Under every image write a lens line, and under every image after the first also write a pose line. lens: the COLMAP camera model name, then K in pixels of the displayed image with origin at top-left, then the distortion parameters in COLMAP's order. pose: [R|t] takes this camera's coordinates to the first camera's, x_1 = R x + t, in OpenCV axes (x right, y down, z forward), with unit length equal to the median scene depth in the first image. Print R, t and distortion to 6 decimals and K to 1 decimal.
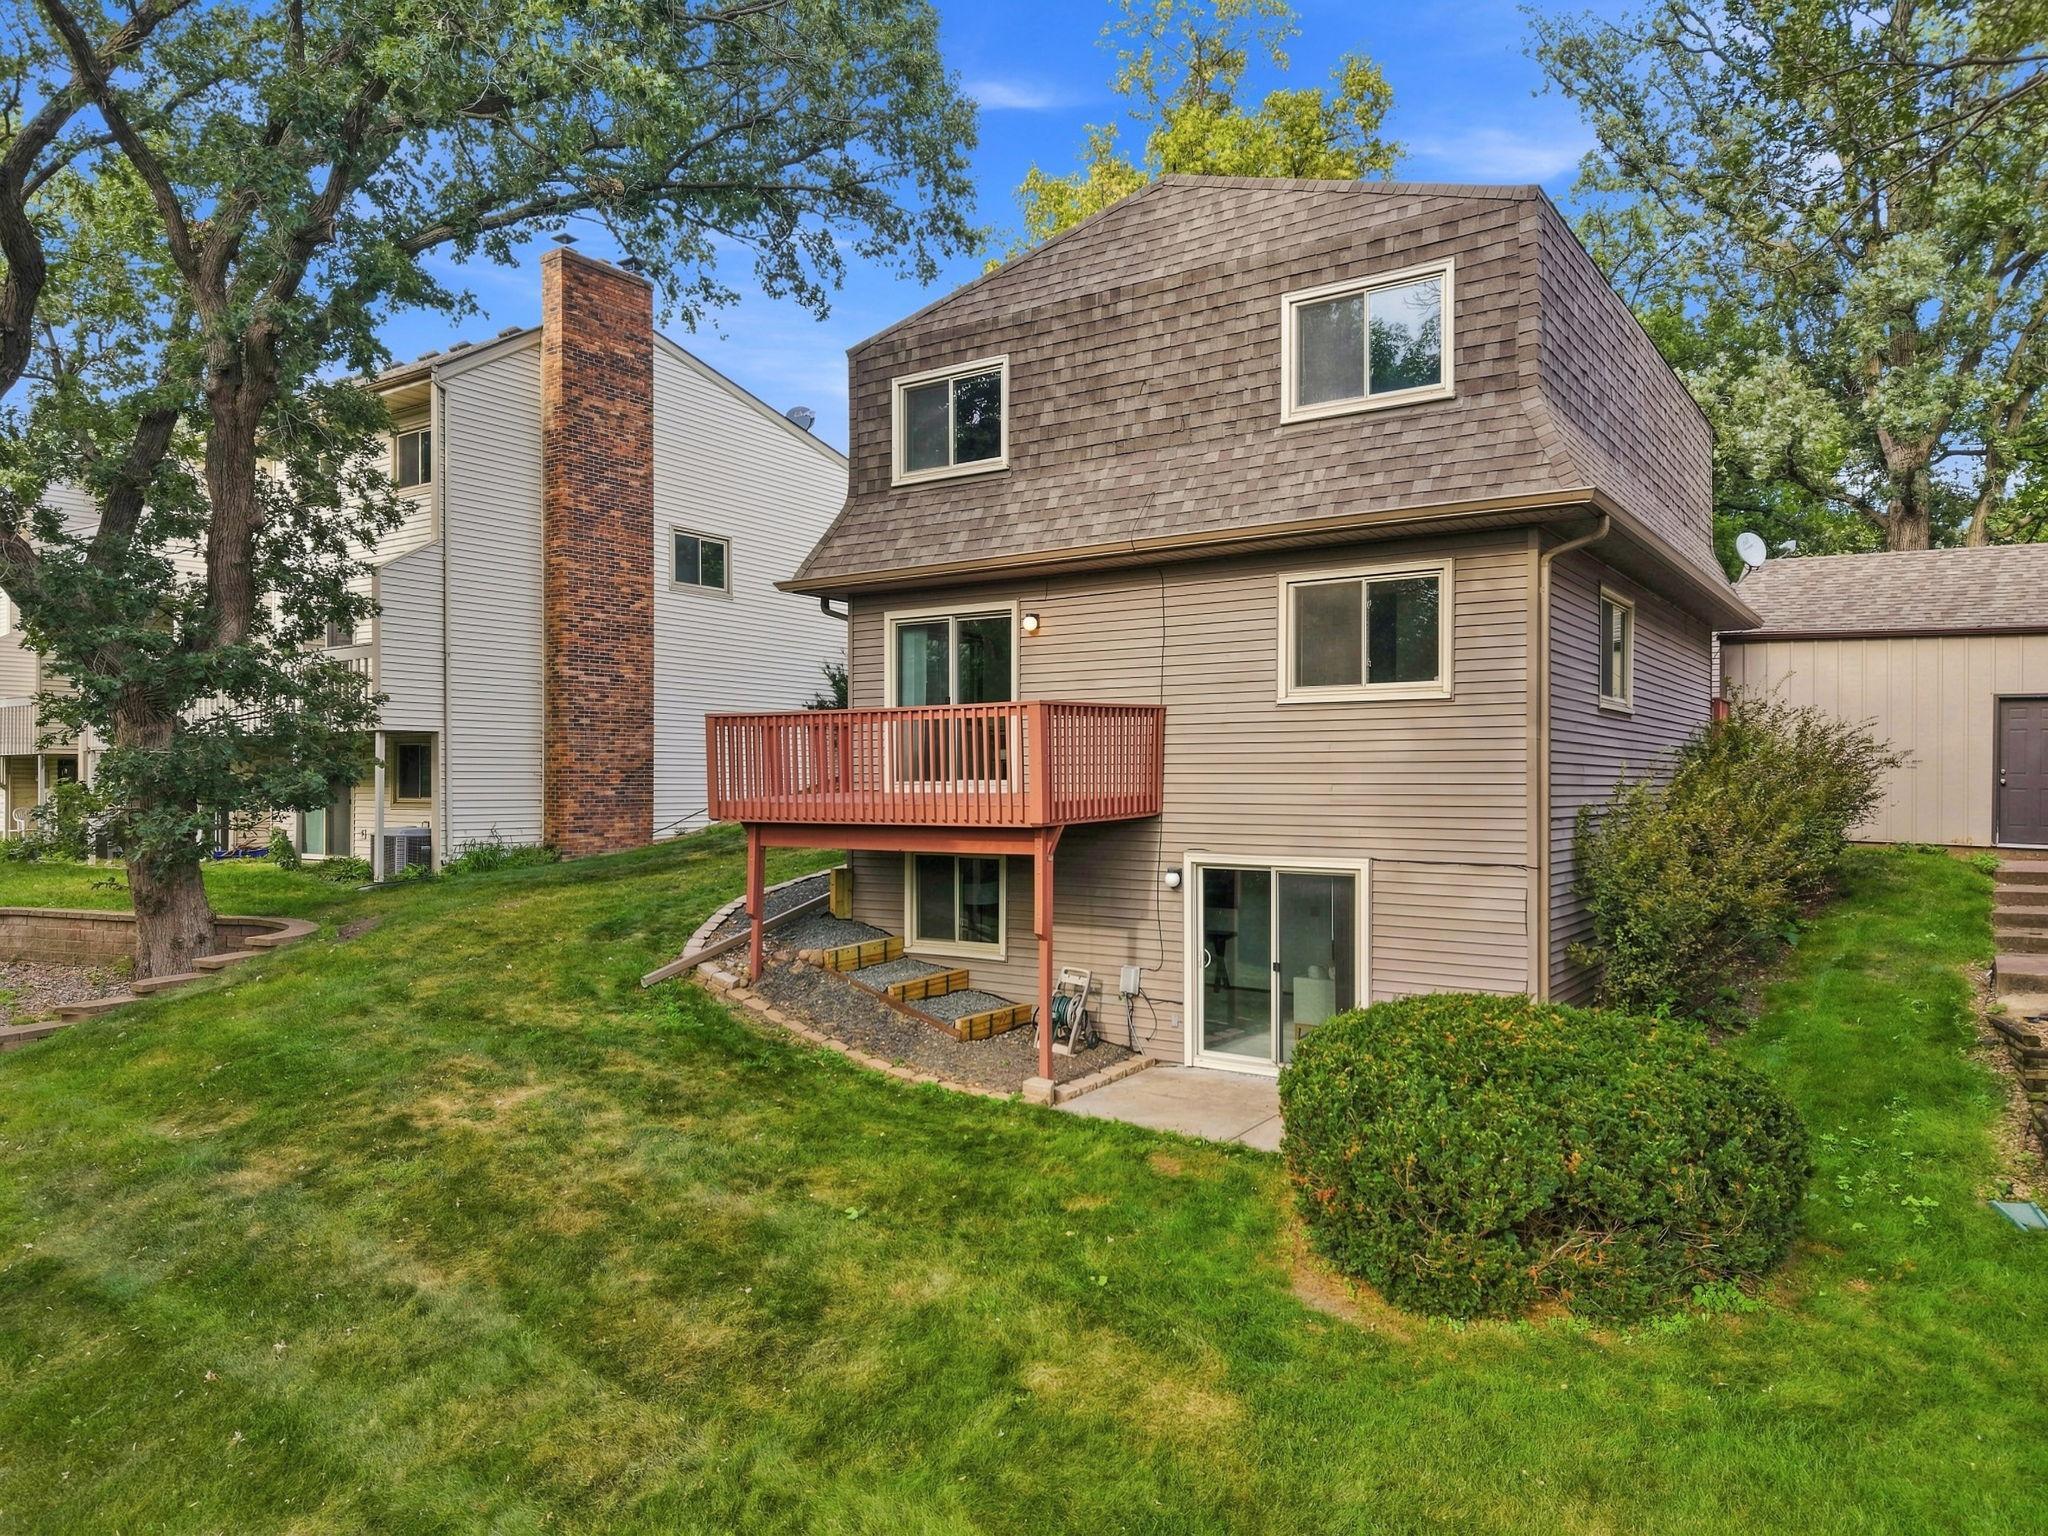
lens RADIAL K [[1354.2, 0, 1024.0], [0, 1354.2, 768.0], [0, 0, 1]] dist [0.032612, -0.098449]
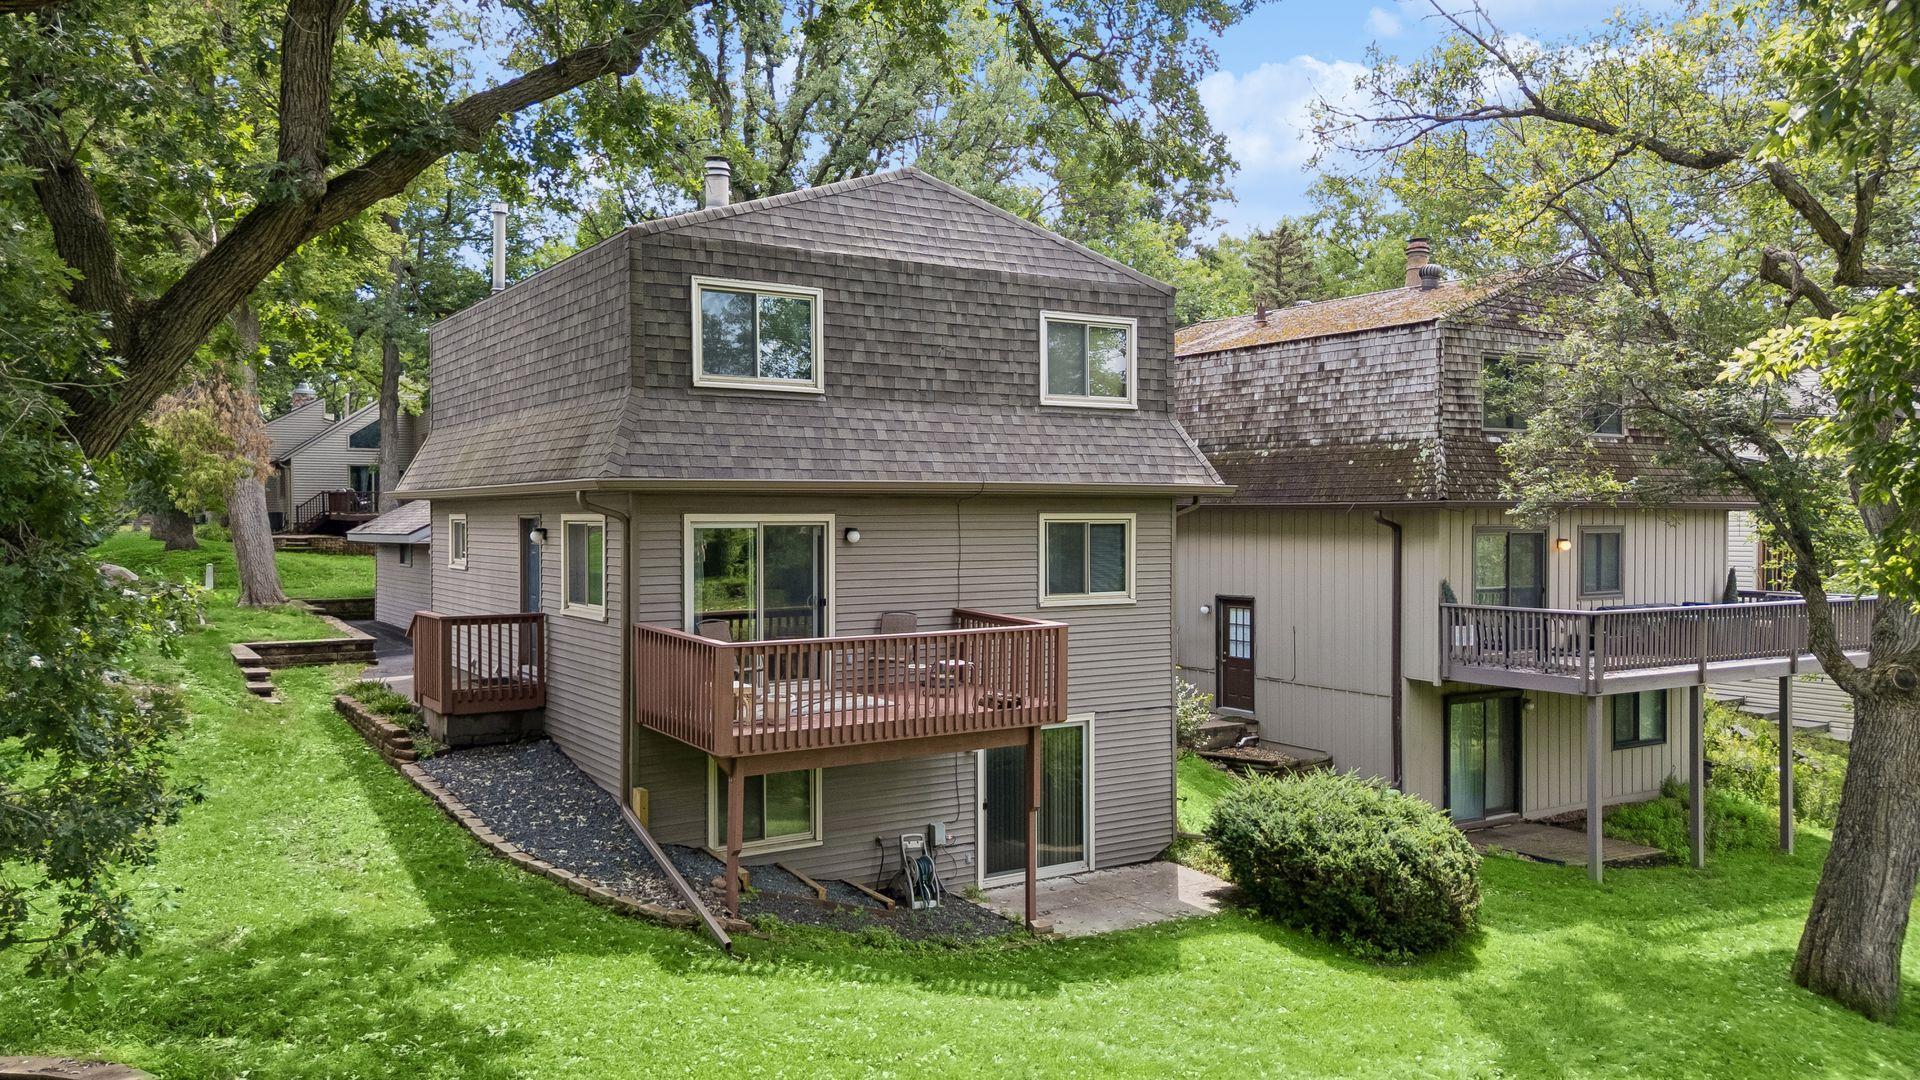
lens RADIAL K [[1410.4, 0, 960.0], [0, 1410.4, 540.0], [0, 0, 1]] dist [0.033805, -0.001646]
pose [[0.400370, -0.013412, 0.916255, -1.108291], [-0.007701, 0.999808, 0.018000, -0.134287], [-0.916321, -0.014263, 0.400190, 0.474701]]
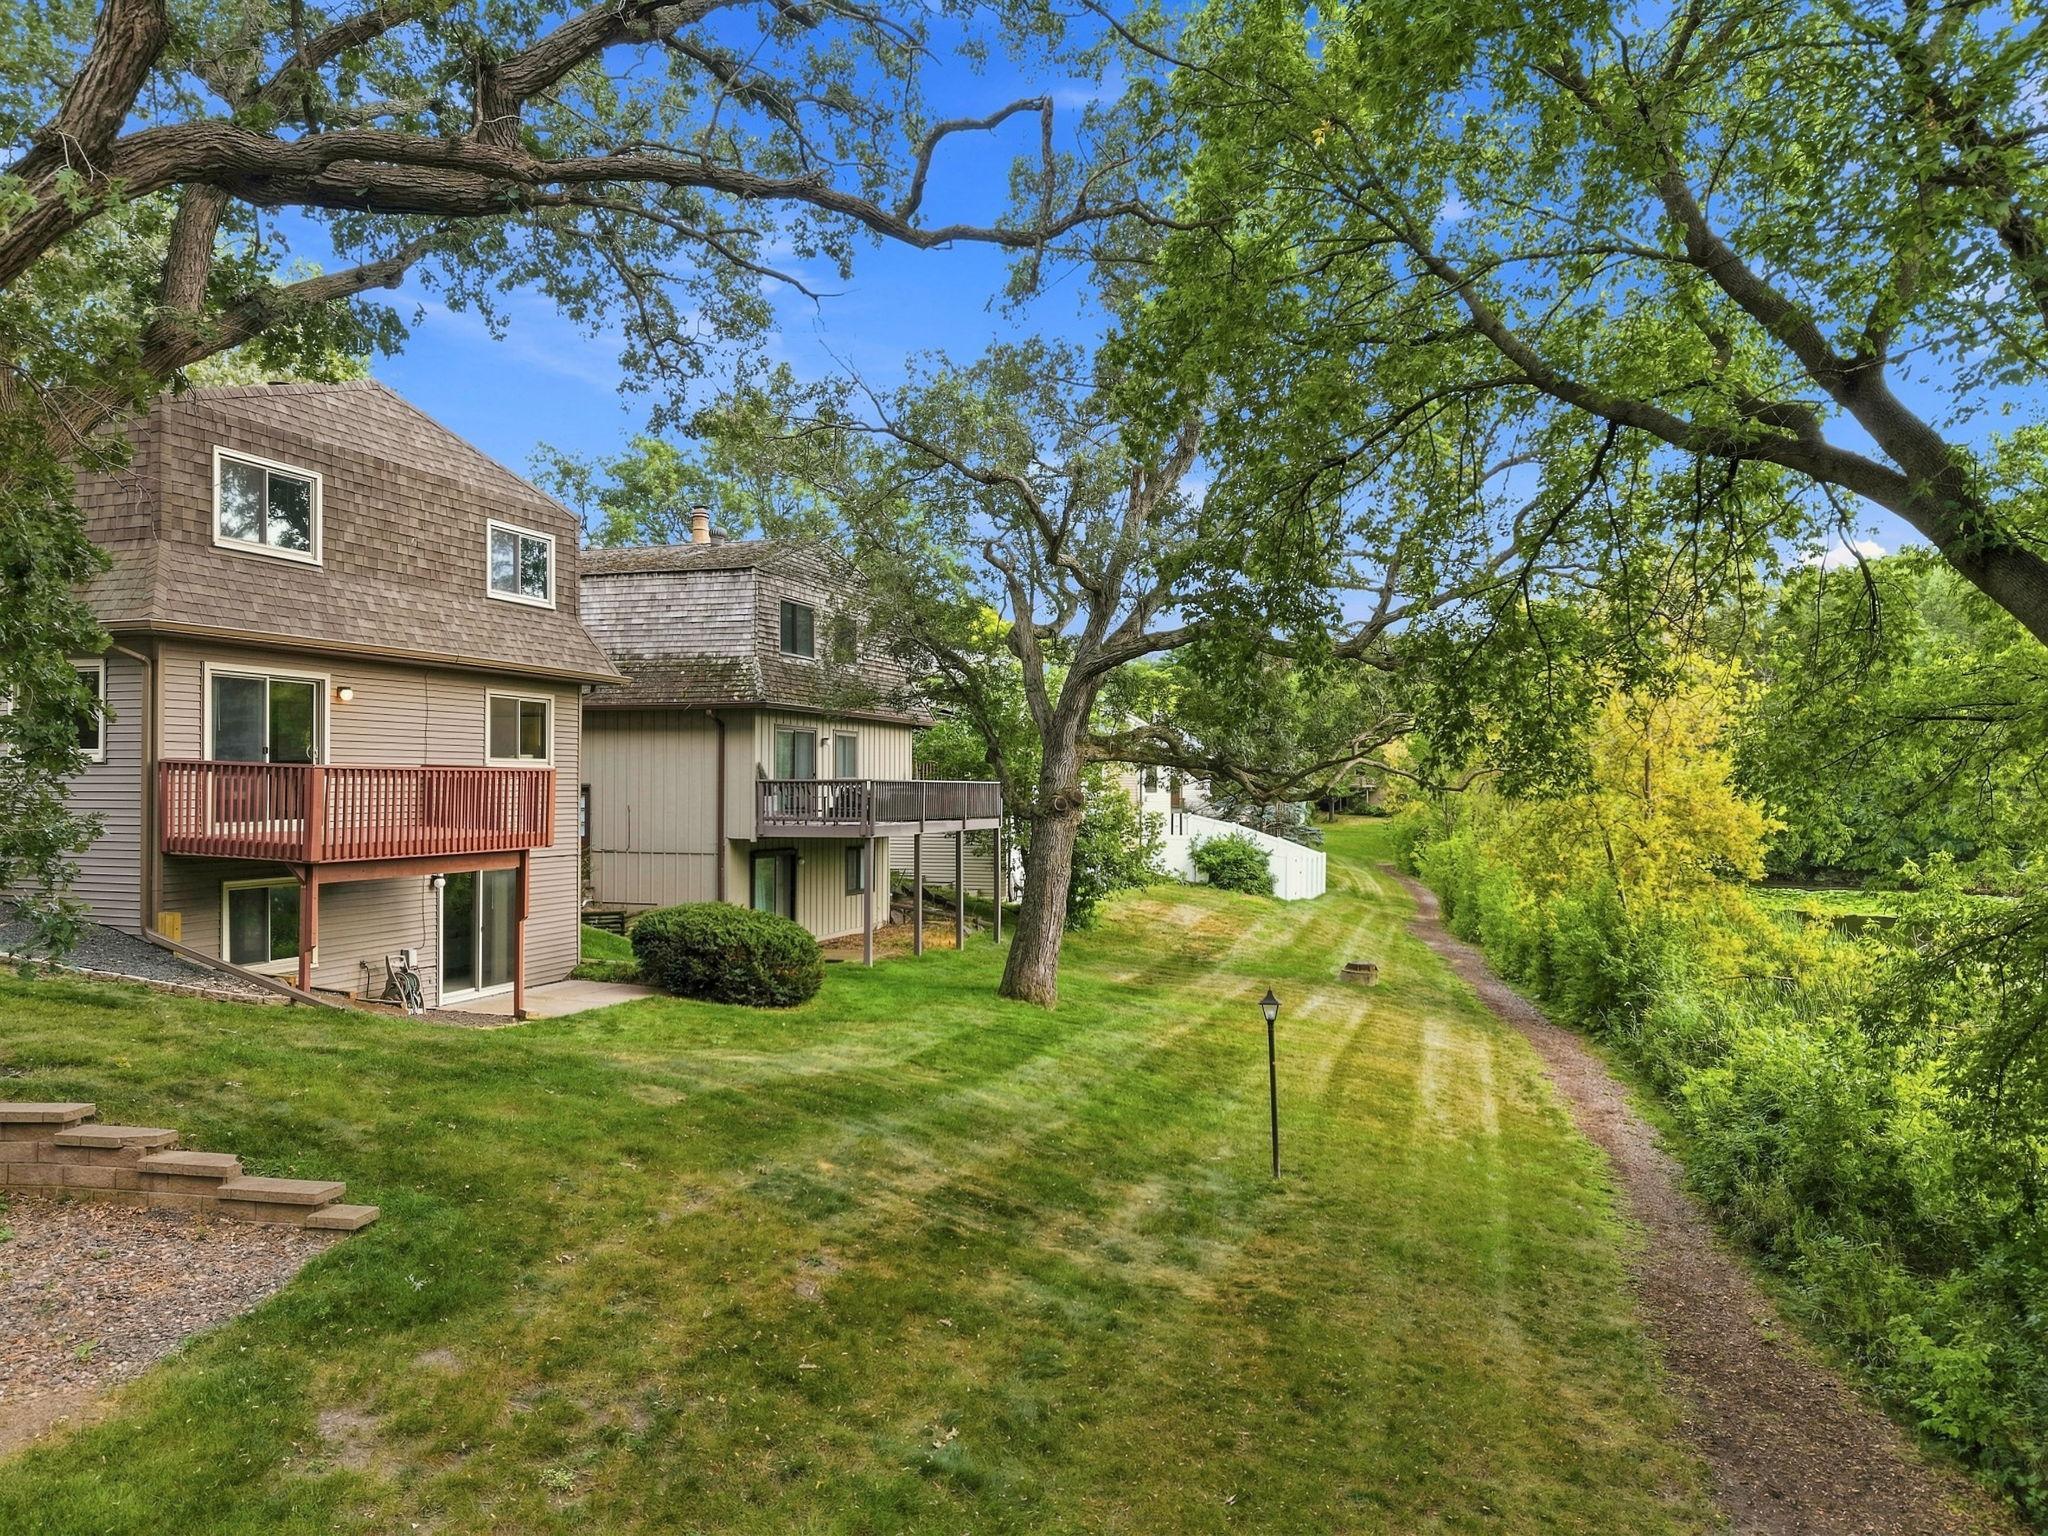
lens RADIAL K [[1354.2, 0, 1024.0], [0, 1354.2, 768.0], [0, 0, 1]] dist [0.032612, -0.098449]
pose [[-0.257844, 0.017057, 0.966036, -1.493574], [-0.008134, 0.999770, -0.019823, -0.017720], [-0.966152, -0.012969, -0.257646, 0.755512]]
